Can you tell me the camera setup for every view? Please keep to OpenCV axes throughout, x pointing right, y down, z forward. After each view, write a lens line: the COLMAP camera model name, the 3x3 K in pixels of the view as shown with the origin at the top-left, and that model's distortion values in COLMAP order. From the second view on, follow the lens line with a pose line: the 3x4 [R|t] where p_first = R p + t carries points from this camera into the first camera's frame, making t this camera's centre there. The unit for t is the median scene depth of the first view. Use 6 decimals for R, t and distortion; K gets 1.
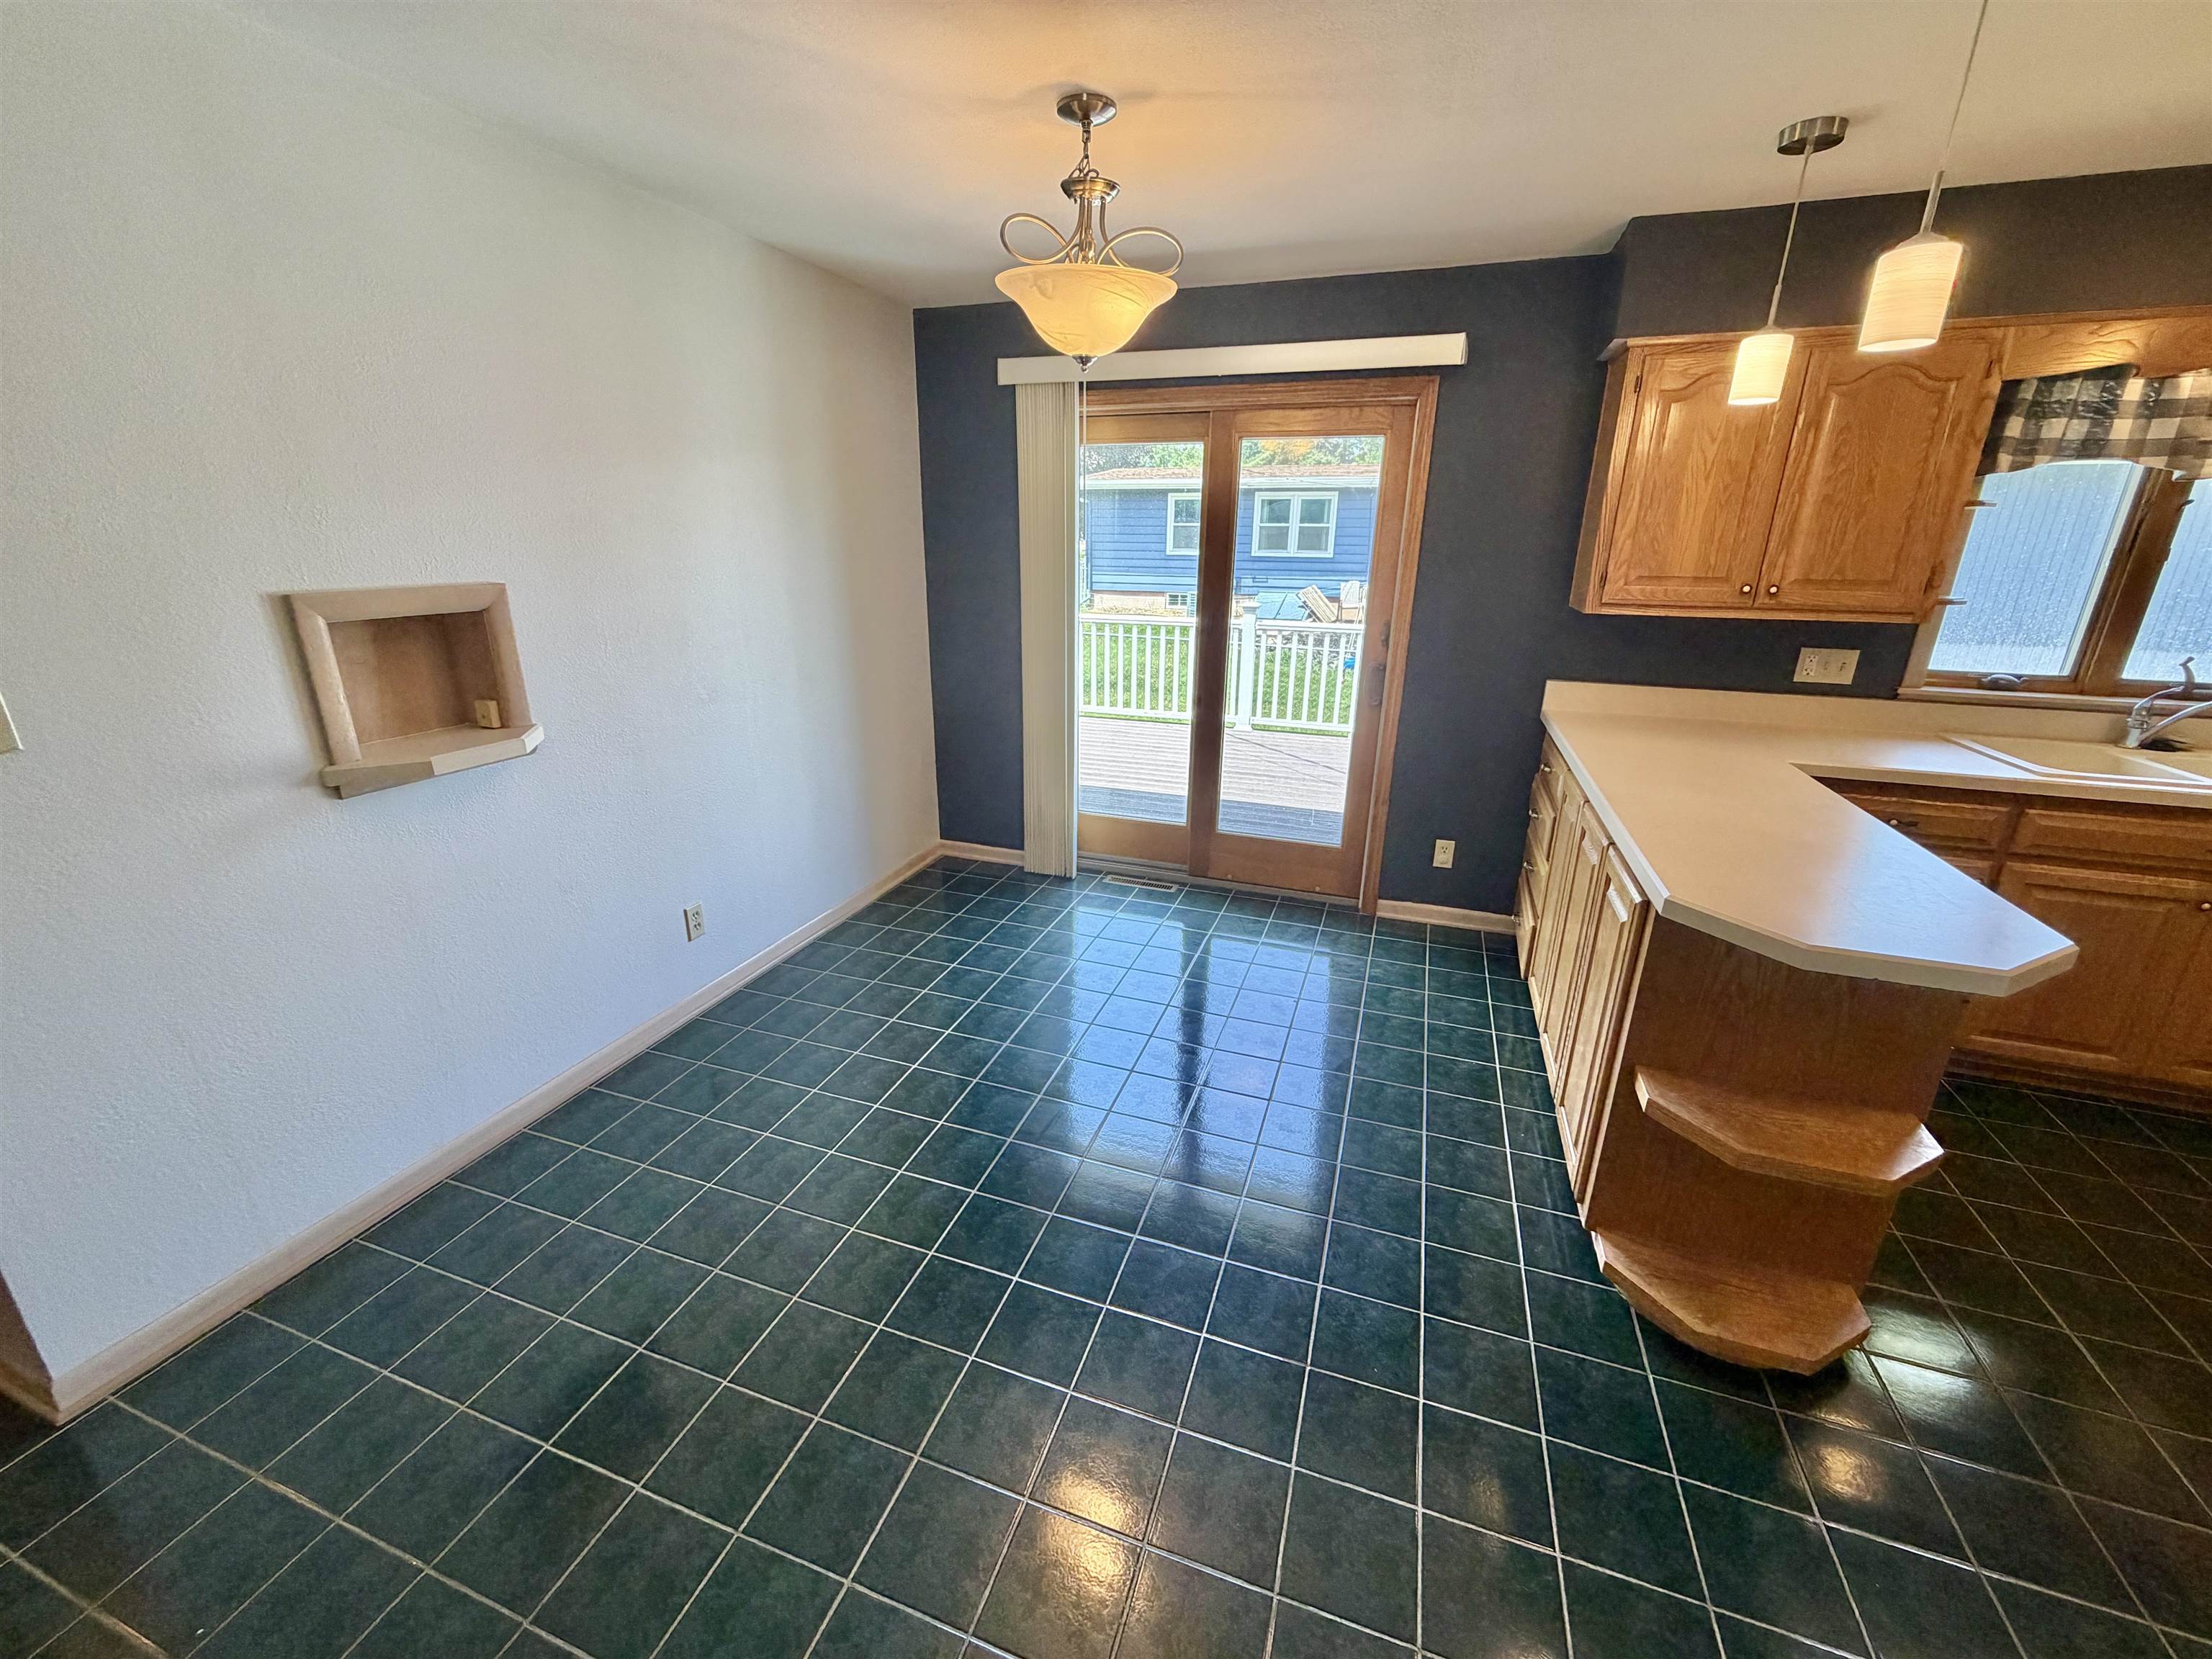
lens RADIAL K [[881.4, 0, 1097.7], [0, 881.4, 830.6], [0, 0, 1]] dist [-0.001276, 0.000089]
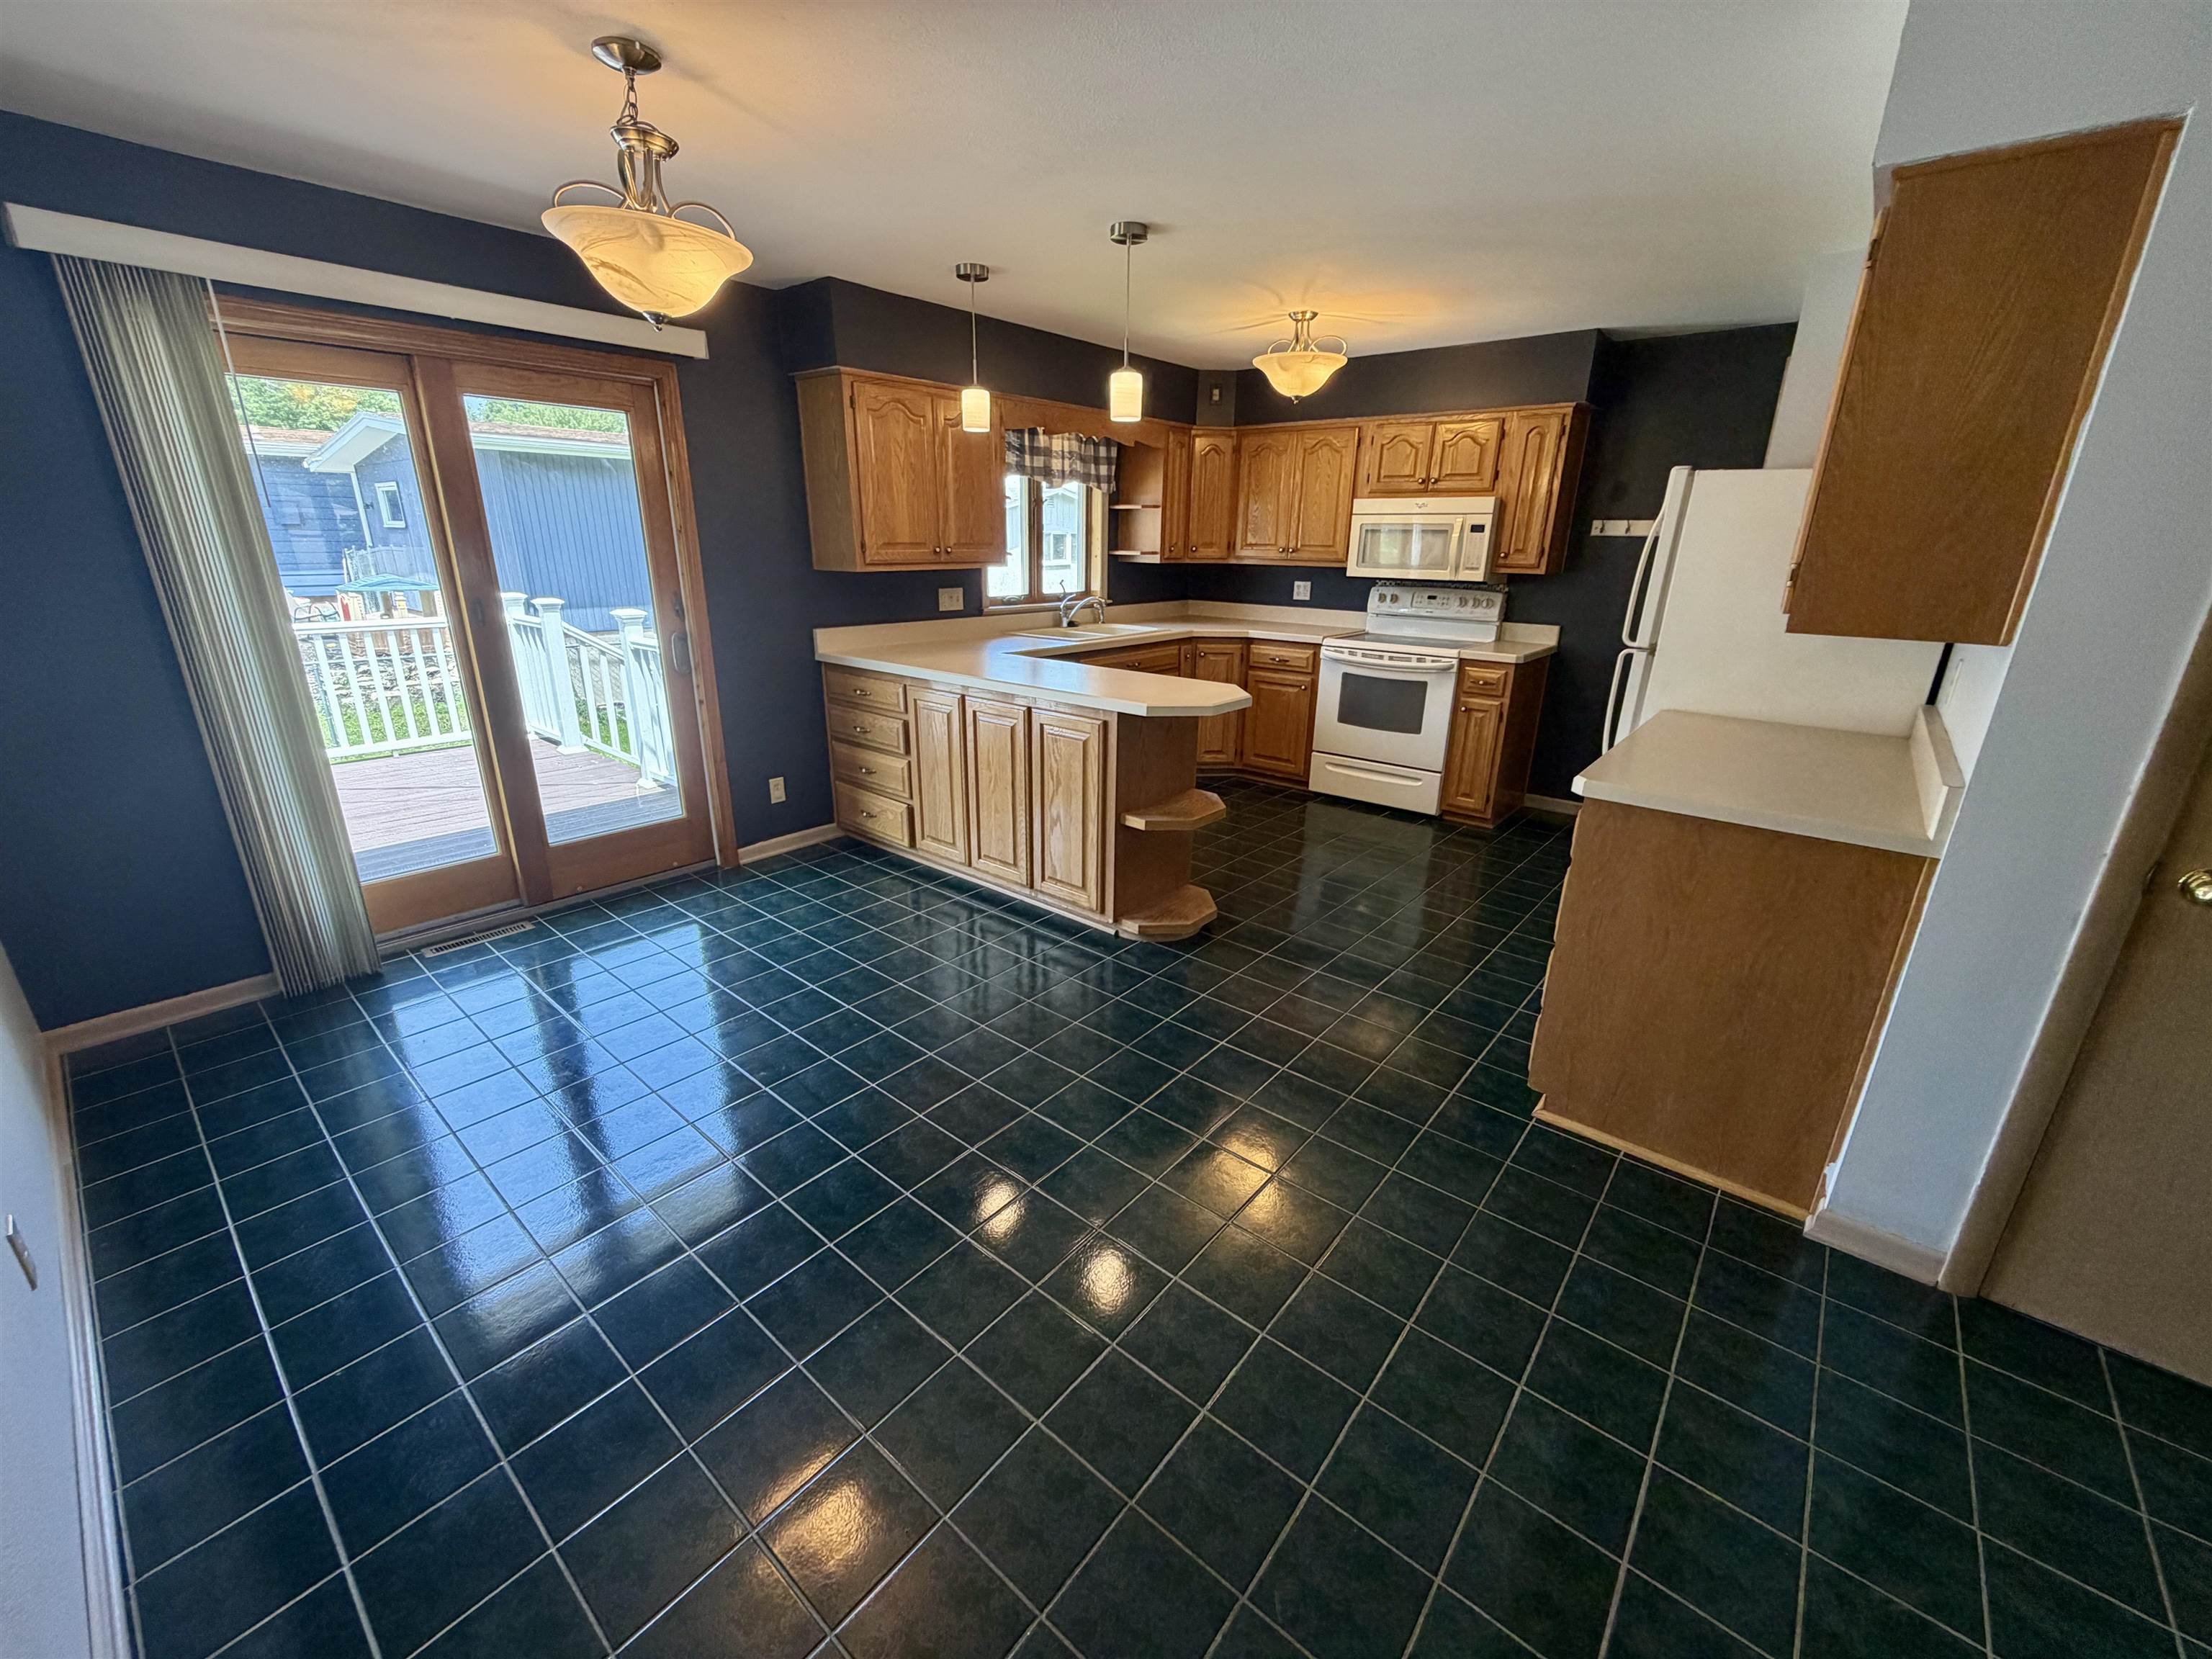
lens RADIAL K [[881.4, 0, 1097.7], [0, 881.4, 830.6], [0, 0, 1]] dist [-0.001276, 0.000089]
pose [[0.351363, -0.302835, 0.885909, -0.669343], [0.287986, 0.935324, 0.205508, -0.054554], [-0.890847, 0.182921, 0.415850, 0.211079]]
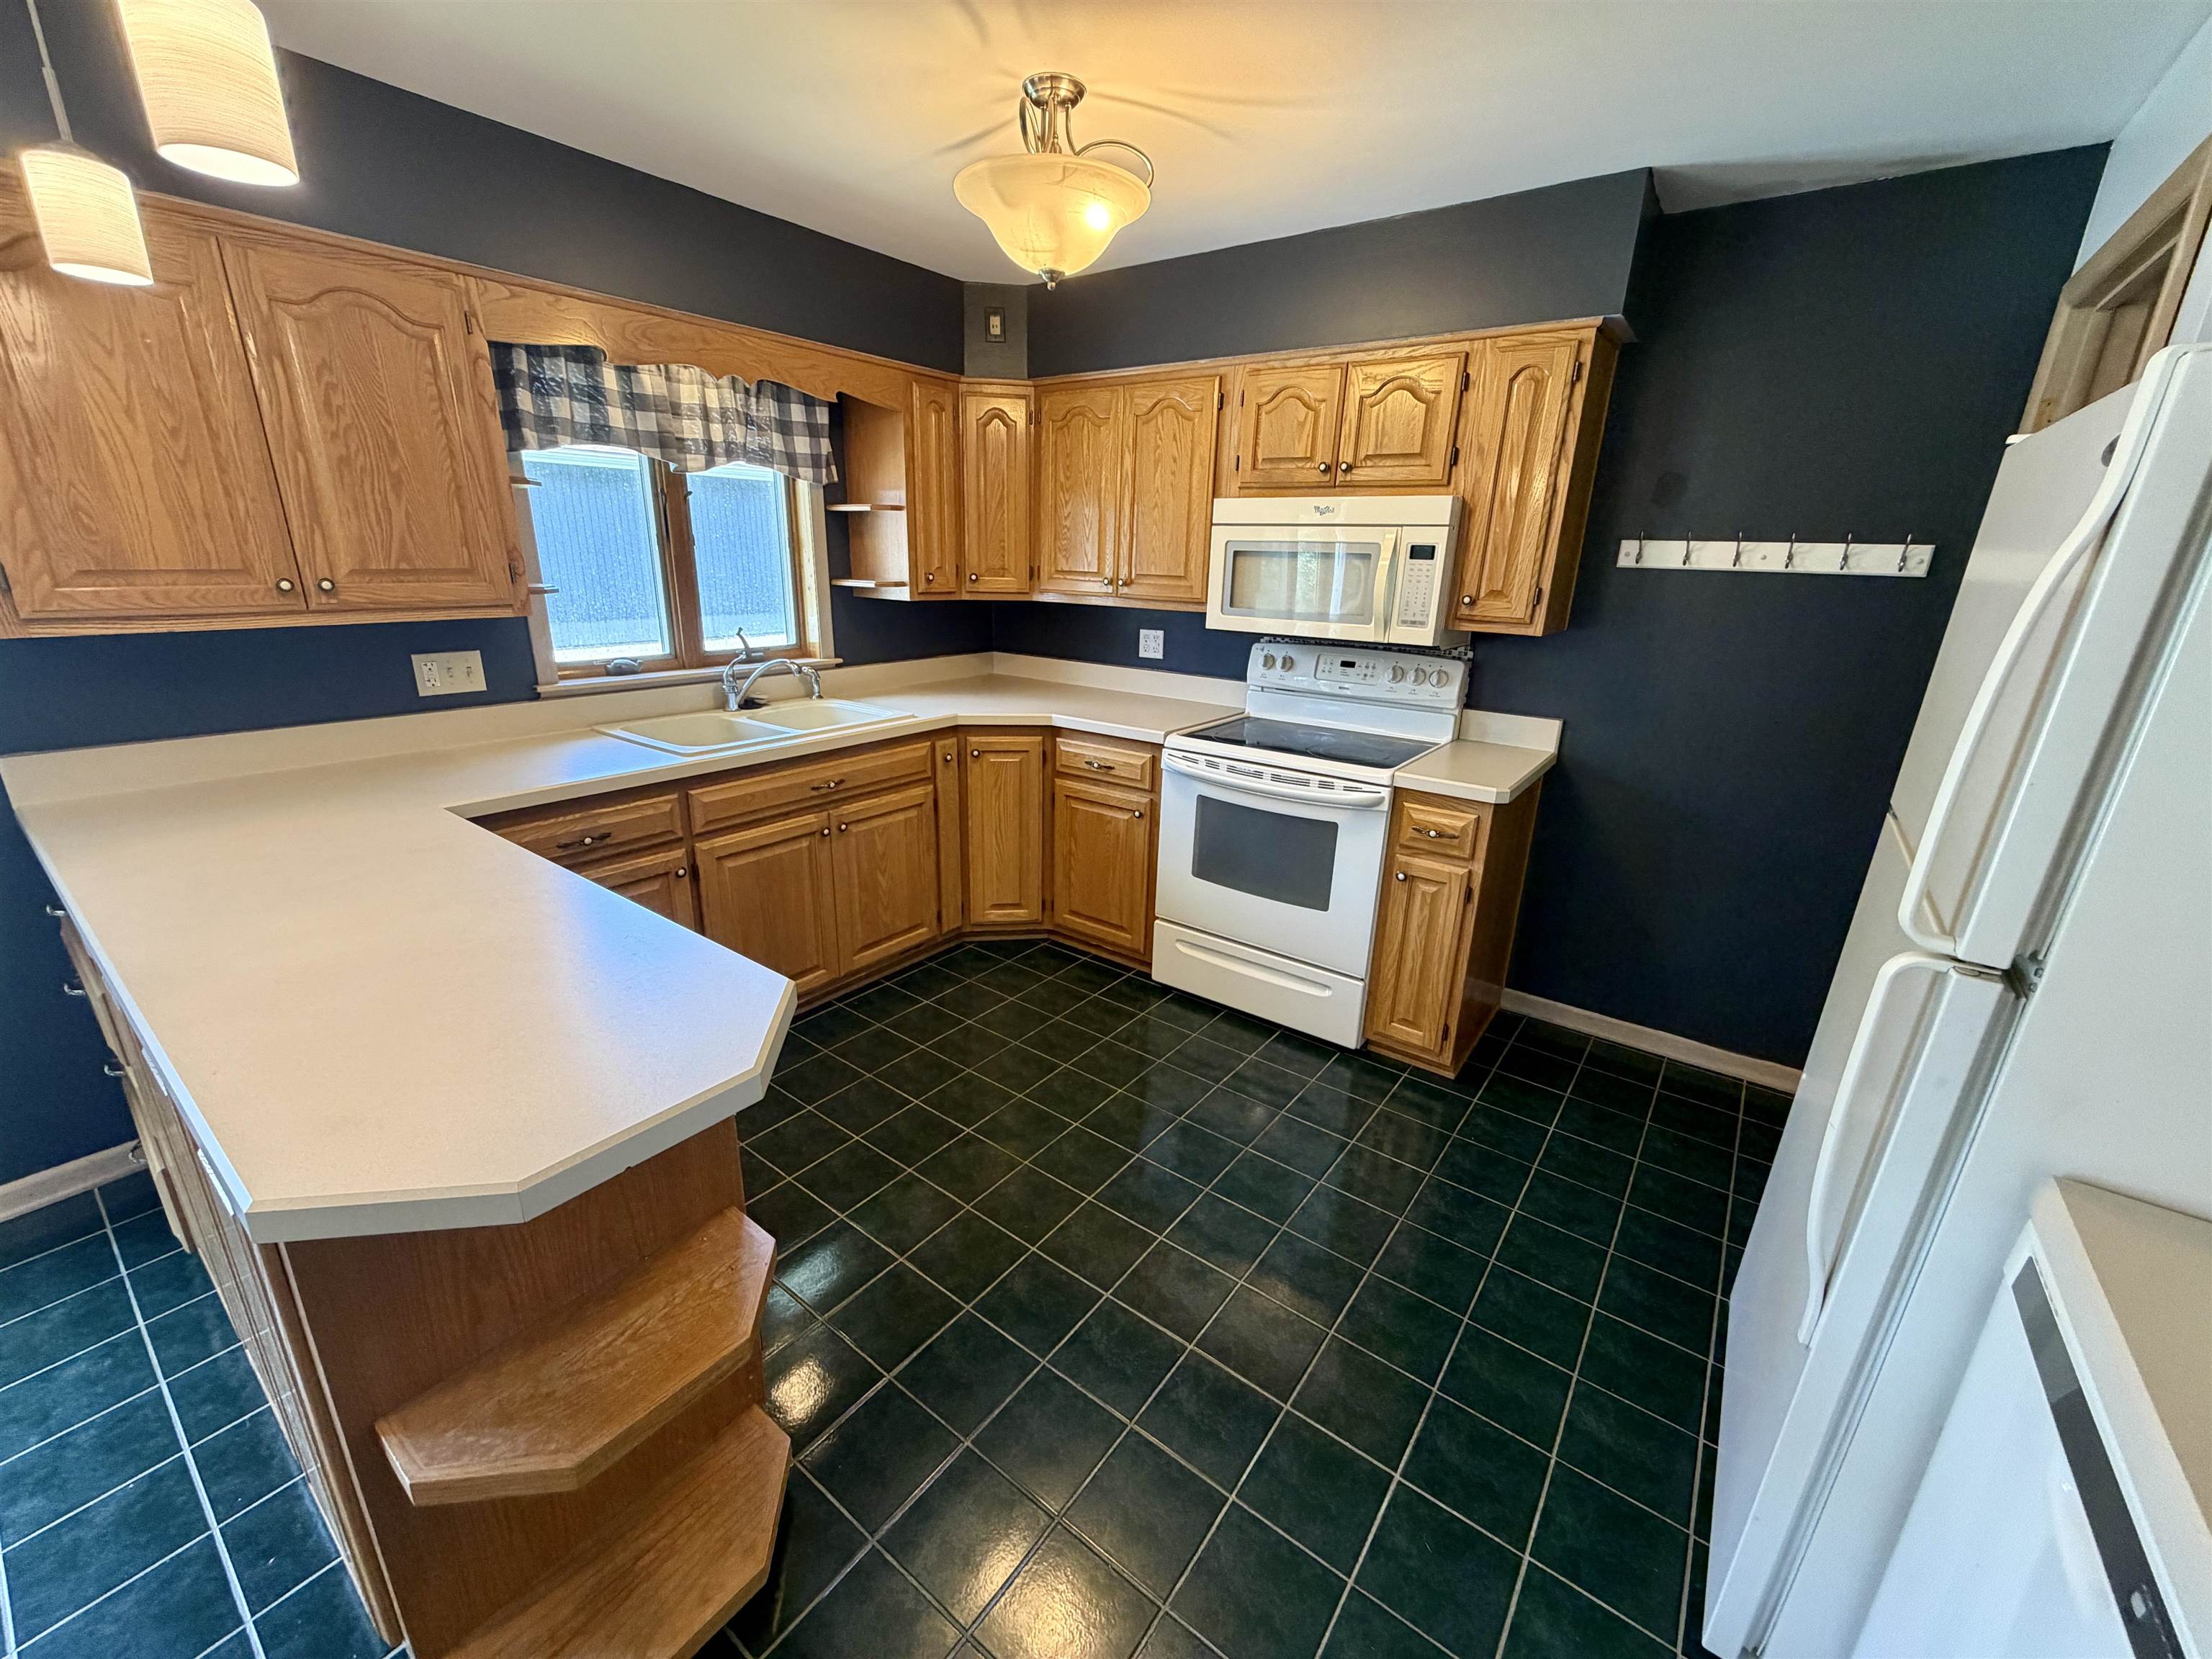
lens RADIAL K [[881.4, 0, 1097.7], [0, 881.4, 830.6], [0, 0, 1]] dist [-0.001276, 0.000089]
pose [[0.294173, -0.292863, 0.909777, 0.233142], [0.281570, 0.936206, 0.210326, -0.056668], [-0.913335, 0.194294, 0.357867, 0.196098]]
